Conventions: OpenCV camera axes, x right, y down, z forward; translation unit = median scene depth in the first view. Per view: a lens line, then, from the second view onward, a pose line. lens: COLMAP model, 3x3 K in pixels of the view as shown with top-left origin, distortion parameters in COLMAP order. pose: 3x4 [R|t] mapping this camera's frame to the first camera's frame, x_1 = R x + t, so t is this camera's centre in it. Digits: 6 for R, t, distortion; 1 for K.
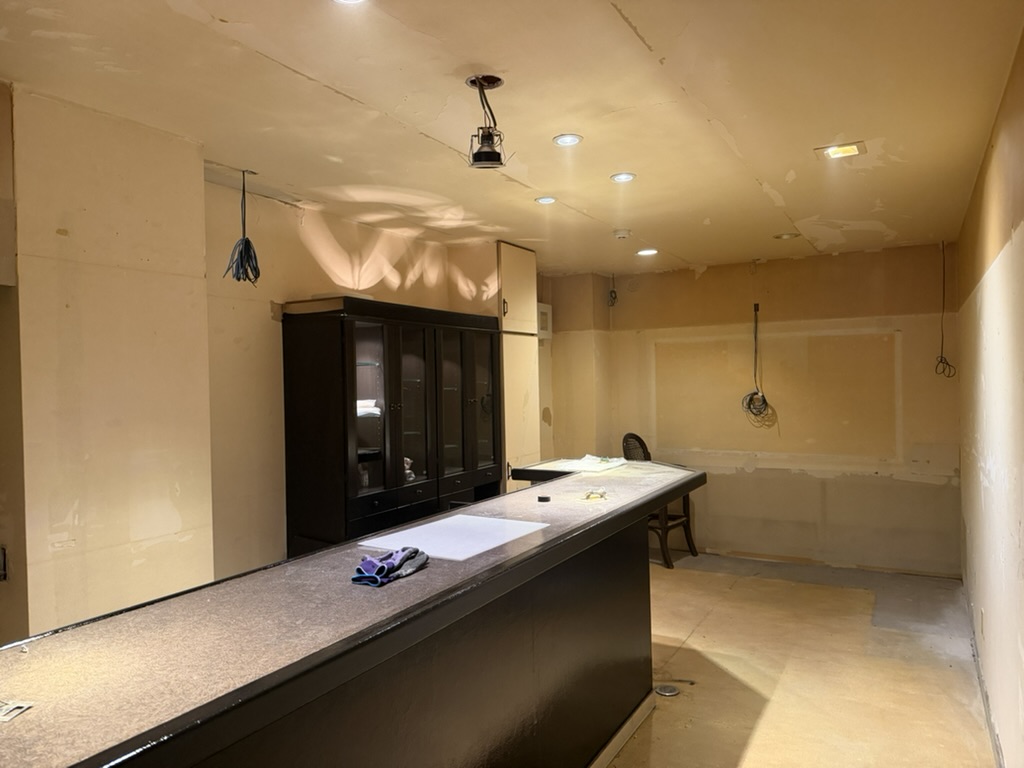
lens RADIAL K [[711.0, 0, 501.4], [0, 711.0, 380.2], [0, 0, 1]] dist [0.008709, -0.038451]
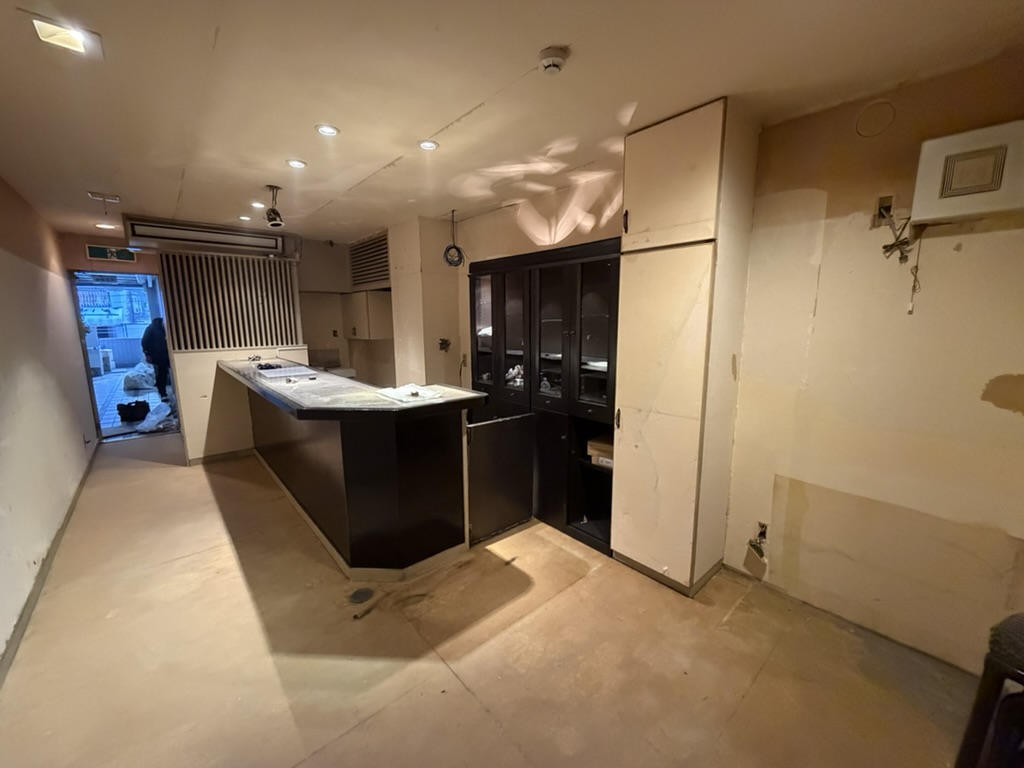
lens RADIAL K [[408.4, 0, 515.5], [0, 408.4, 382.8], [0, 0, 1]] dist [0.003958, -0.001656]
pose [[-0.316855, 0.170021, -0.933111, 0.430018], [0.012252, 0.984454, 0.175216, -0.003732], [0.948395, 0.044086, -0.314012, 0.868092]]
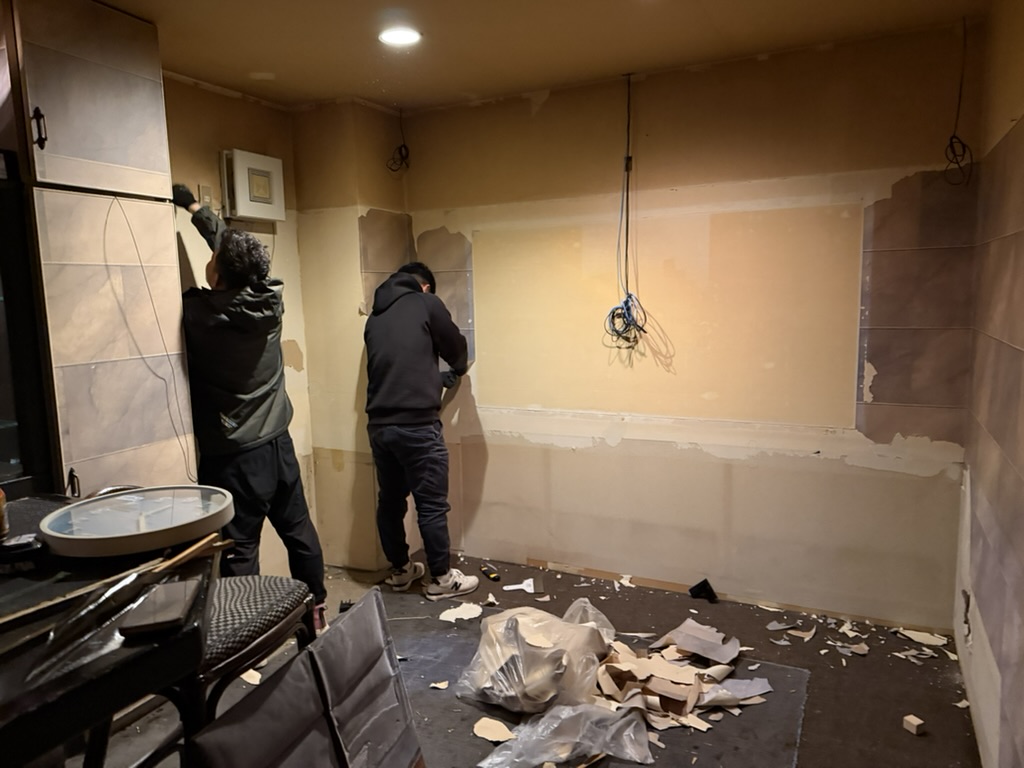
lens RADIAL K [[711.0, 0, 507.8], [0, 711.0, 386.9], [0, 0, 1]] dist [0.008709, -0.038451]
pose [[0.997387, -0.012052, 0.071232, 0.225765], [0.003158, 0.992318, 0.123675, 0.005801], [-0.072175, -0.123127, 0.989763, 0.432664]]
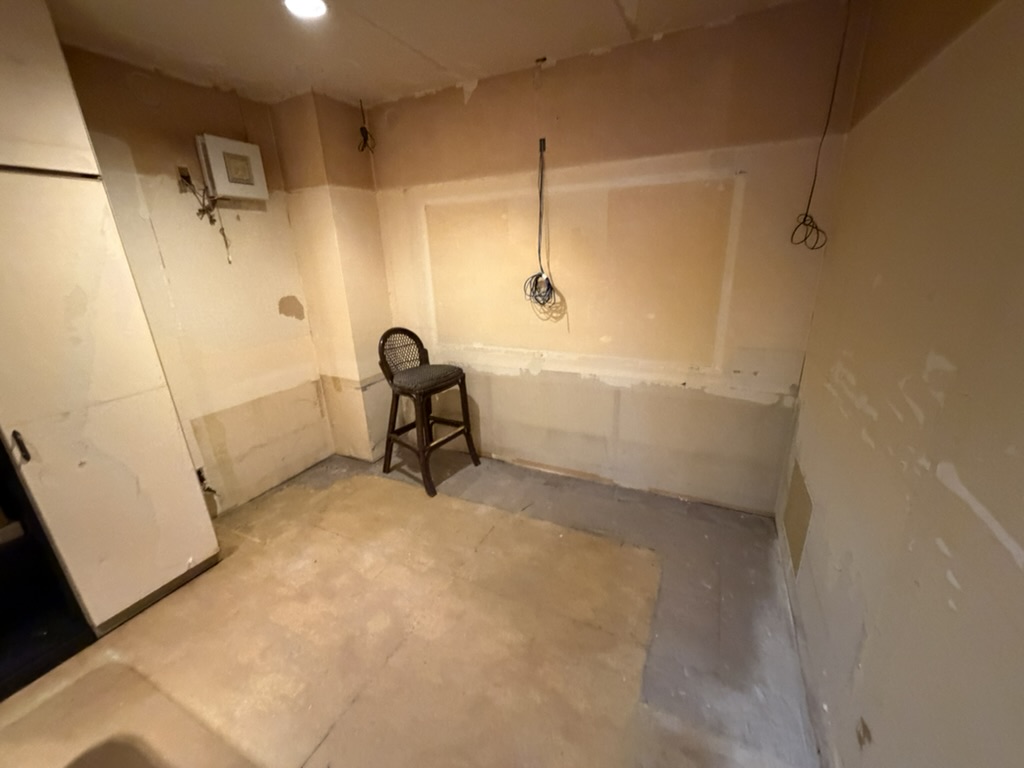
lens RADIAL K [[408.4, 0, 518.3], [0, 408.4, 382.5], [0, 0, 1]] dist [0.003958, -0.001656]
pose [[0.996320, -0.039010, 0.076316, 0.305239], [0.013732, 0.951569, 0.307129, -0.006083], [-0.084601, -0.304951, 0.948603, 0.576614]]
